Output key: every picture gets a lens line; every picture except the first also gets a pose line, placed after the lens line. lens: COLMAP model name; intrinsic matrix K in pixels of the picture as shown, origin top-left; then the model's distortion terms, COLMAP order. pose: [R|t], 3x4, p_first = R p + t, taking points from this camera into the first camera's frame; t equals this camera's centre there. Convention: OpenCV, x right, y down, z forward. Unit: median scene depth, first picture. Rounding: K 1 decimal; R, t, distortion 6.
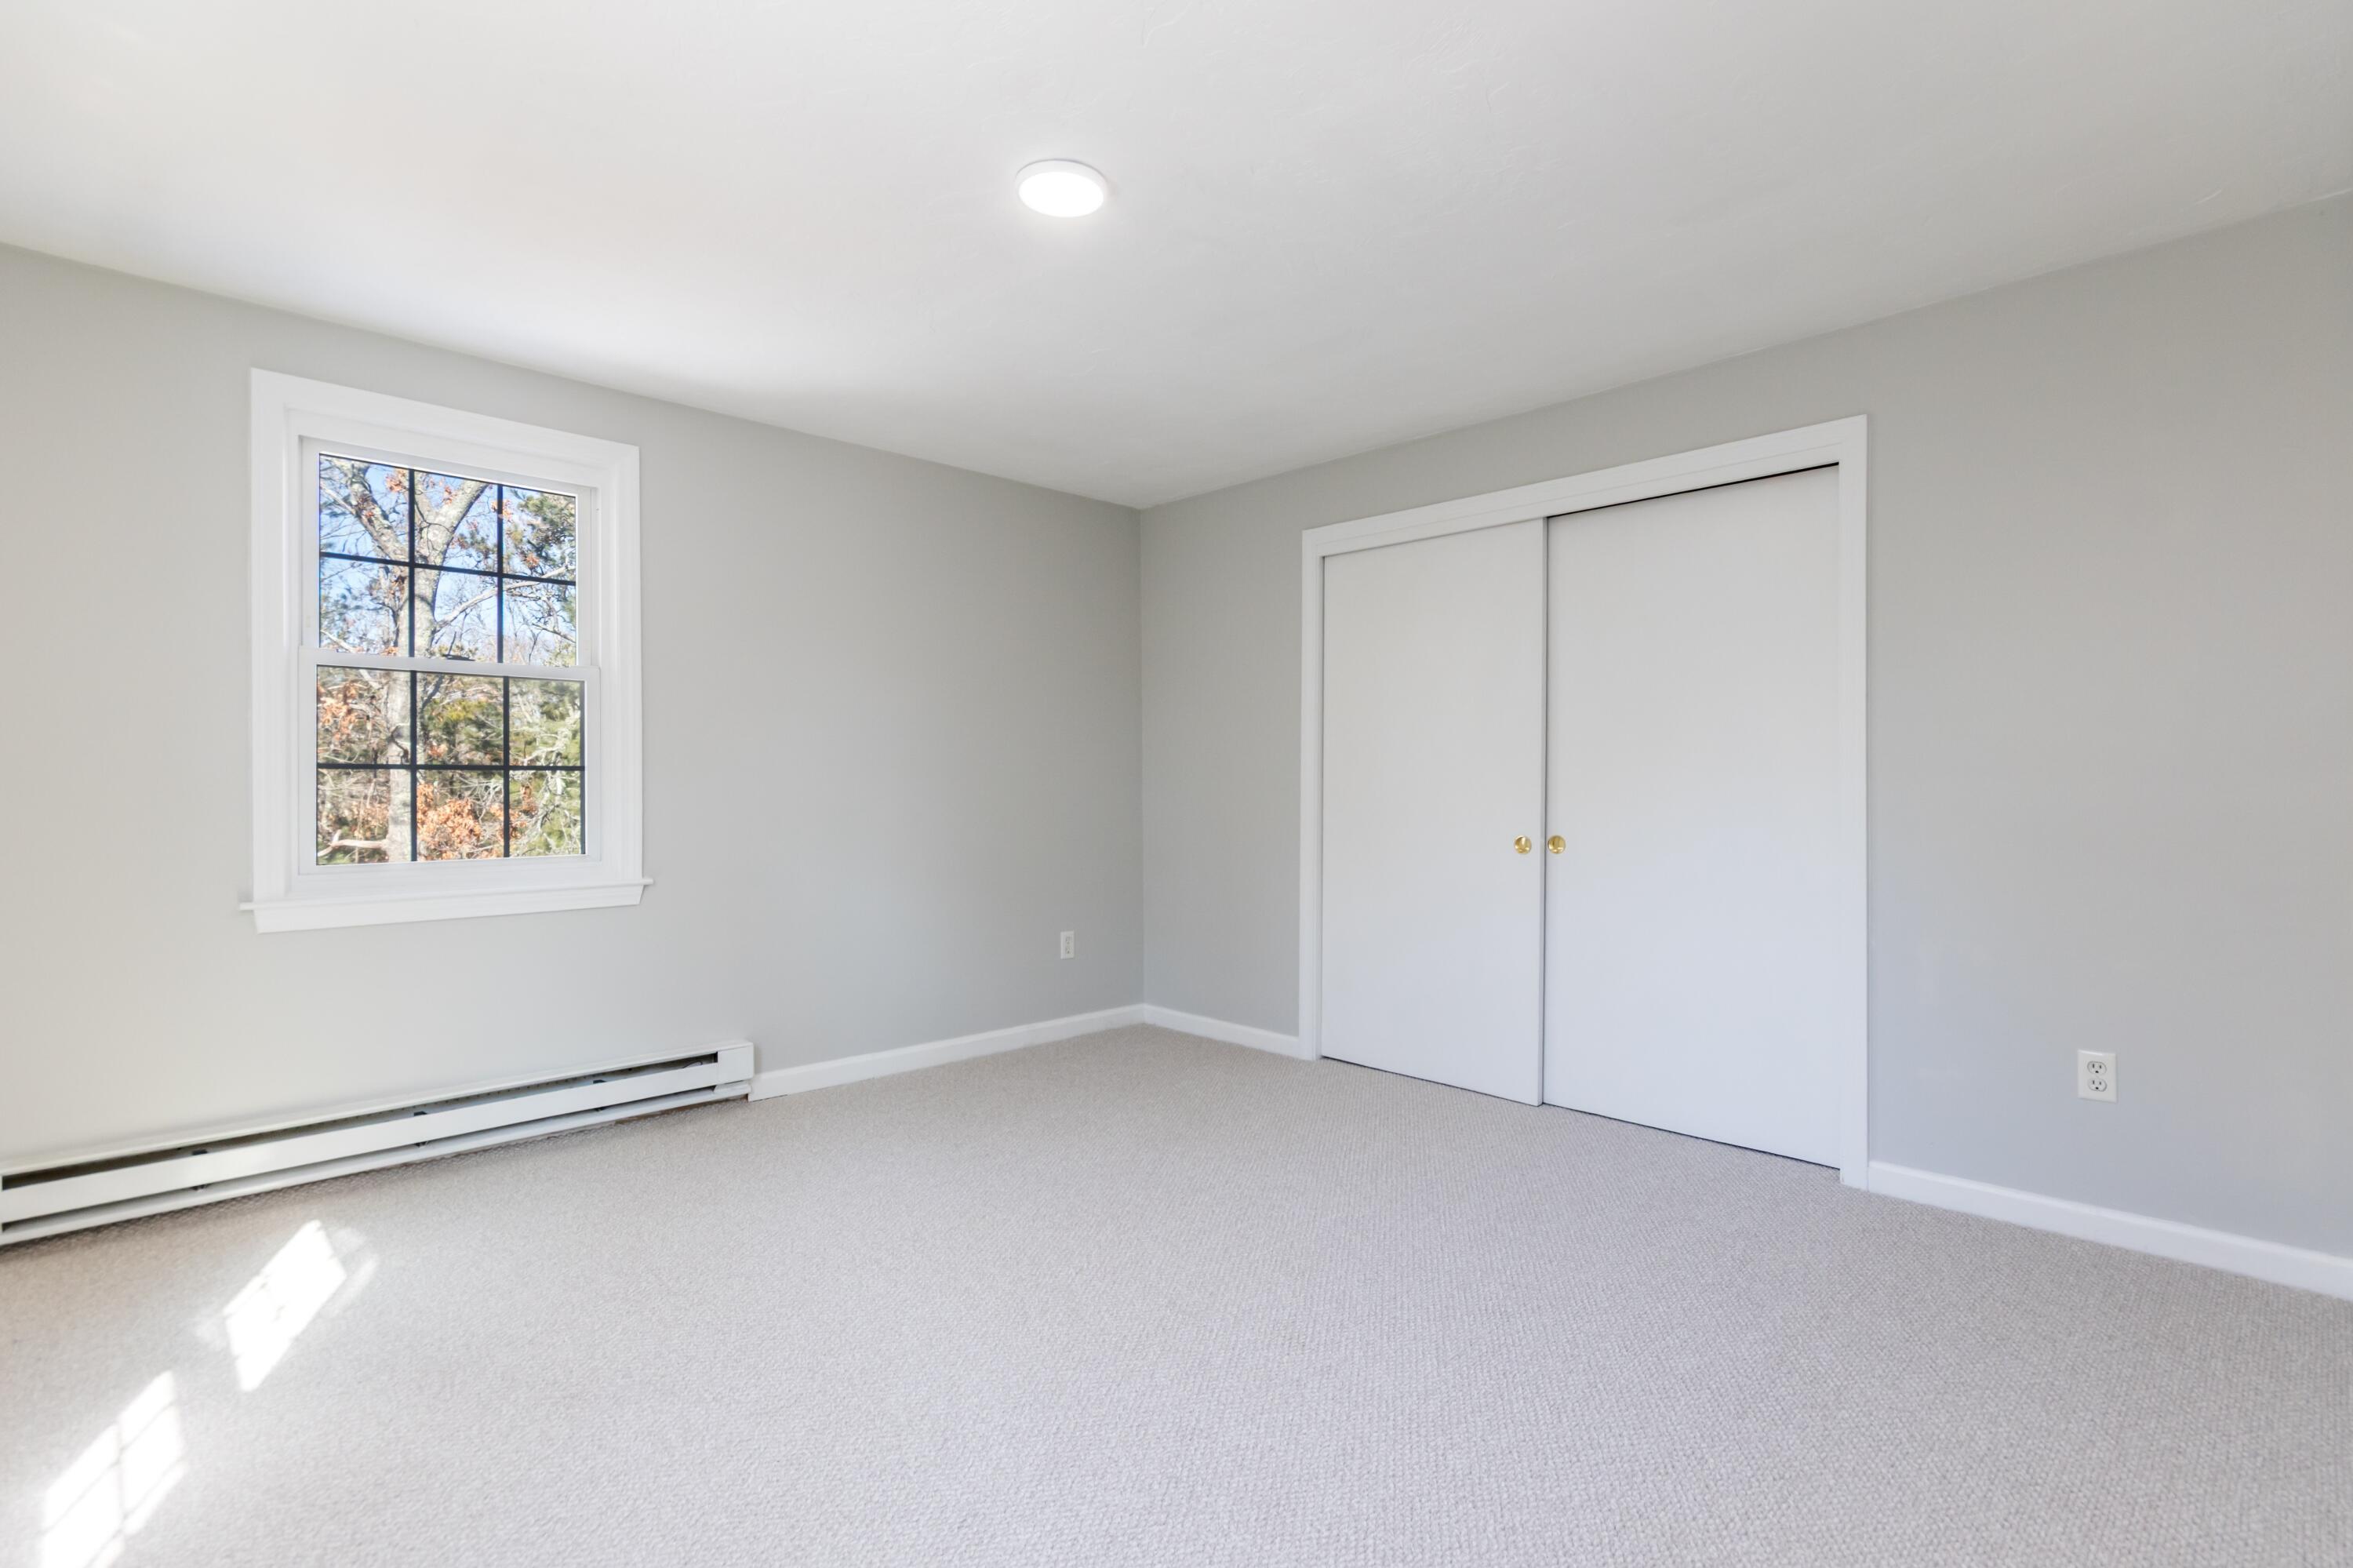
lens RADIAL K [[1084.7, 0, 1174.2], [0, 1084.7, 791.0], [0, 0, 1]] dist [0.009198, -0.000312]
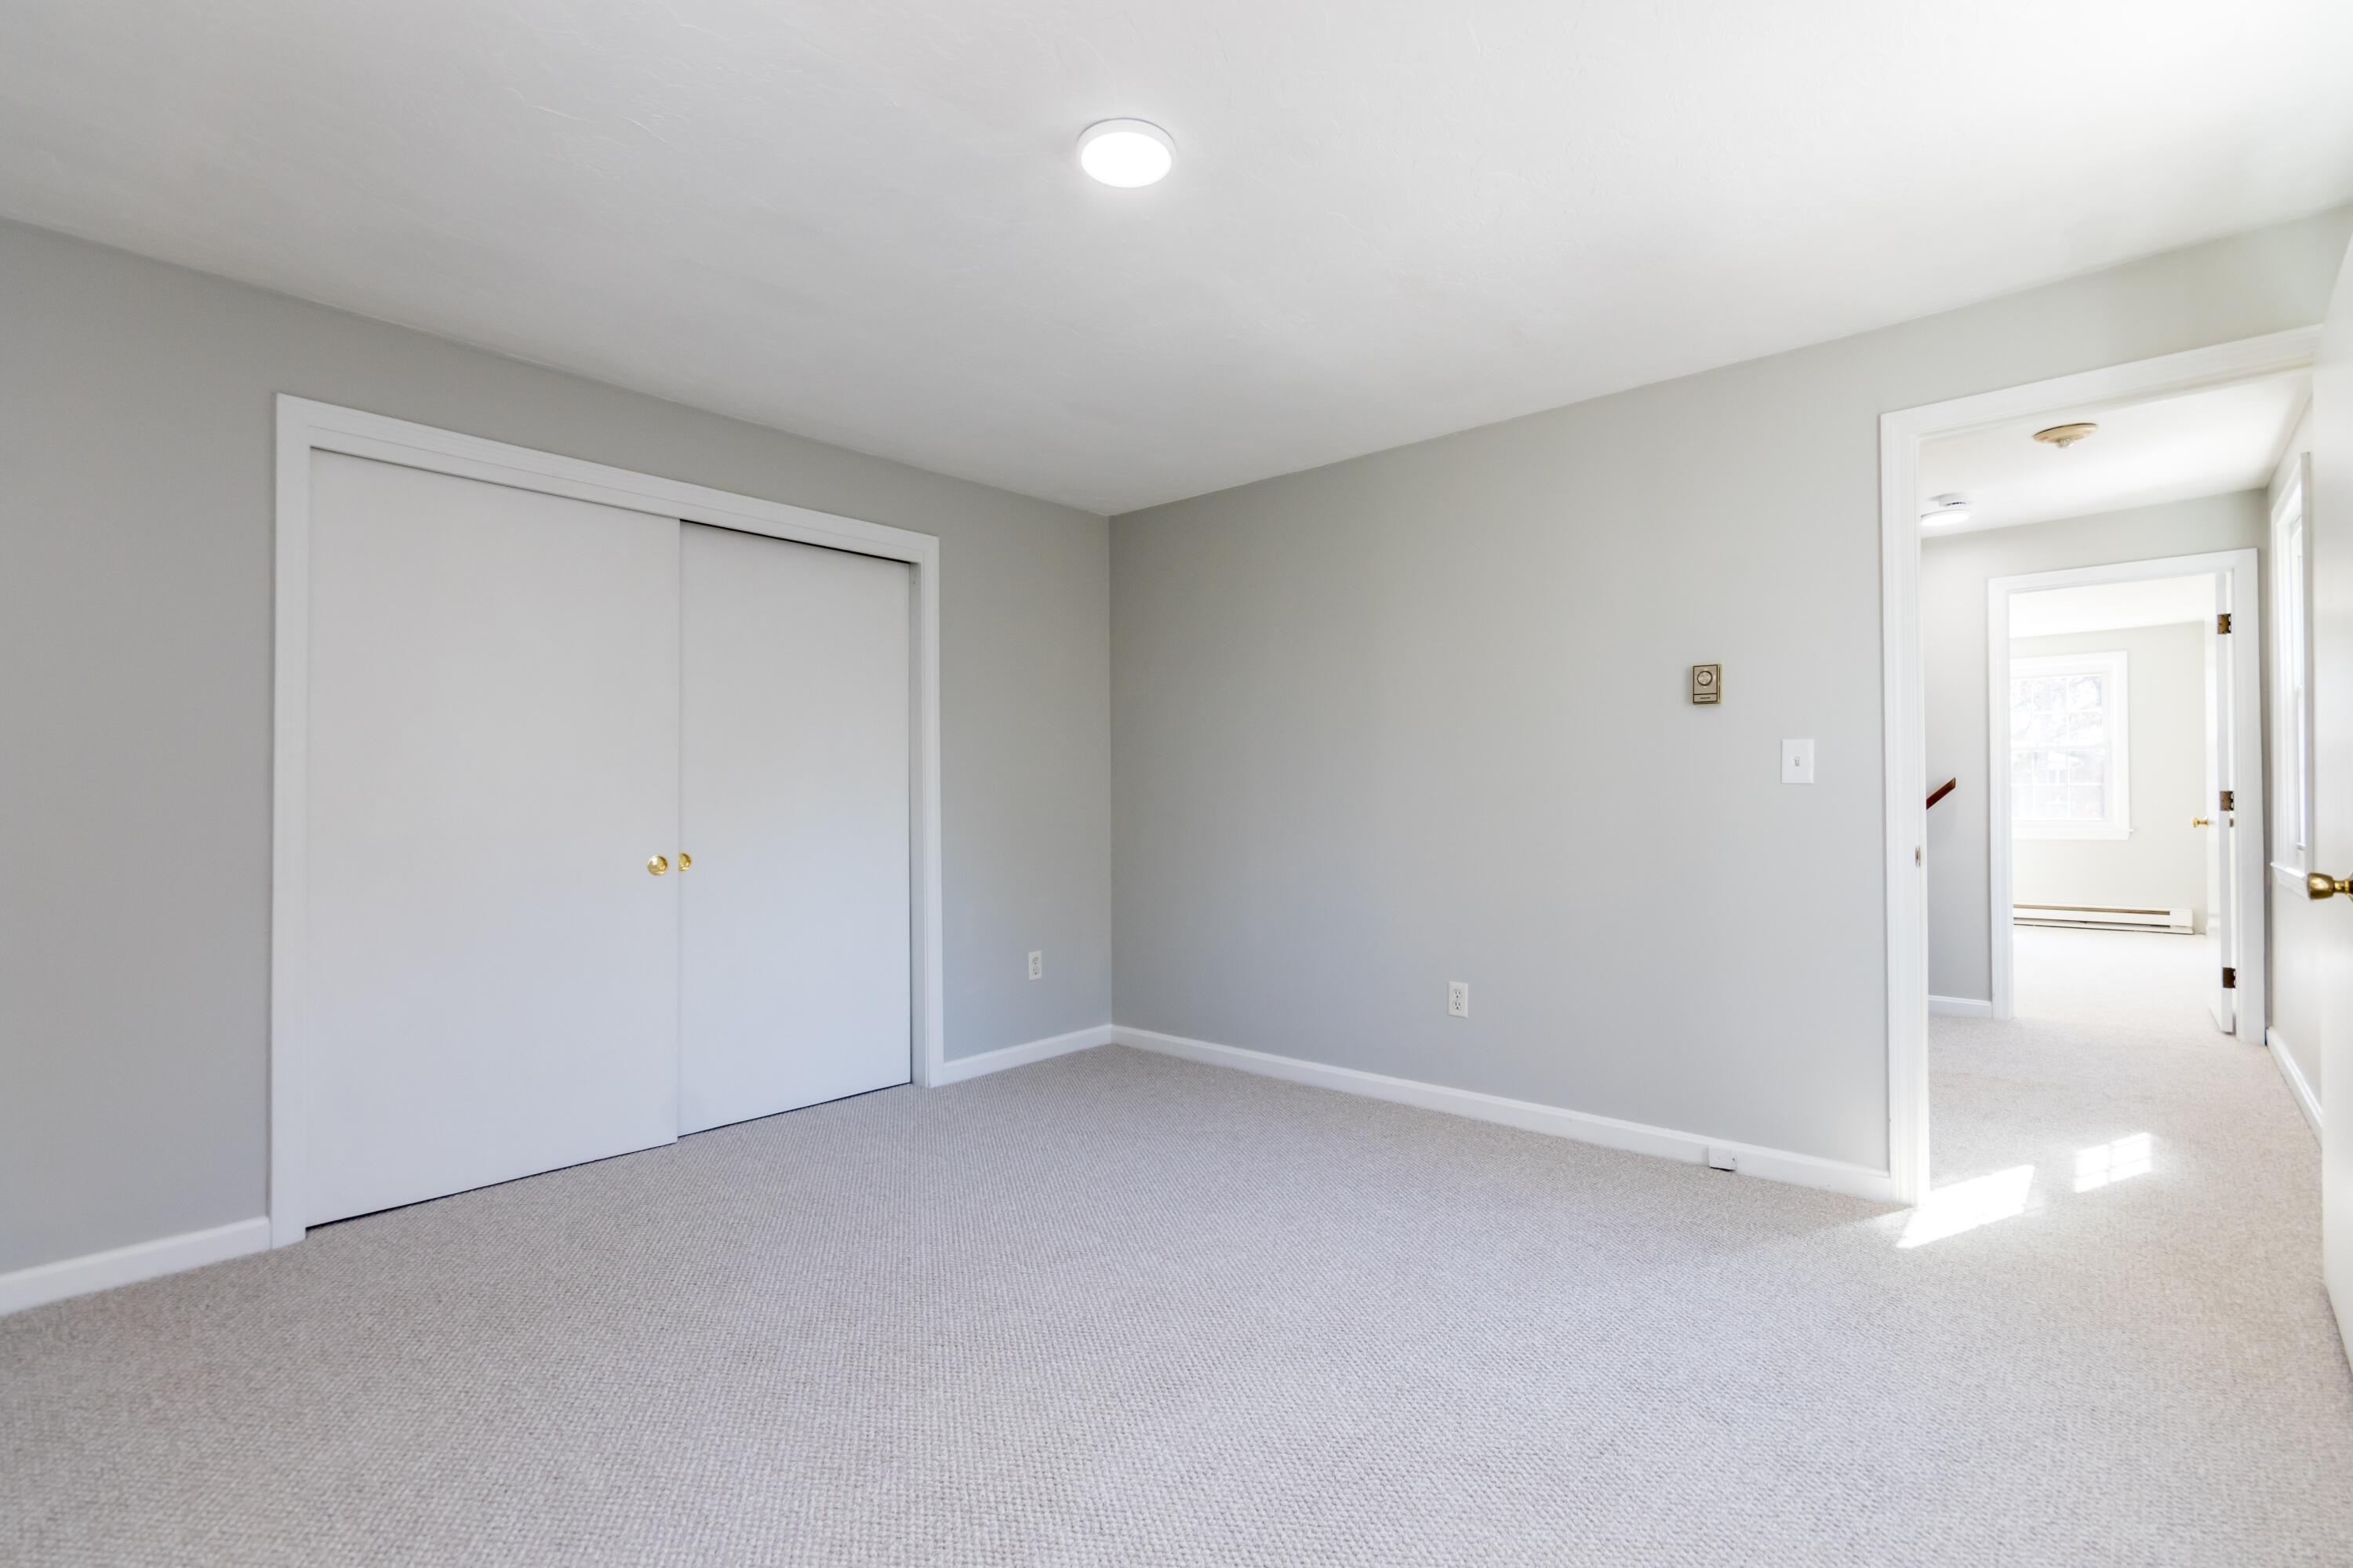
lens RADIAL K [[1084.7, 0, 1174.2], [0, 1084.7, 791.0], [0, 0, 1]] dist [0.009198, -0.000312]
pose [[-0.065115, 0.008220, 0.997844, -0.779610], [0.010220, 0.999919, -0.007570, -0.001876], [-0.997825, 0.009705, -0.065194, 0.775350]]
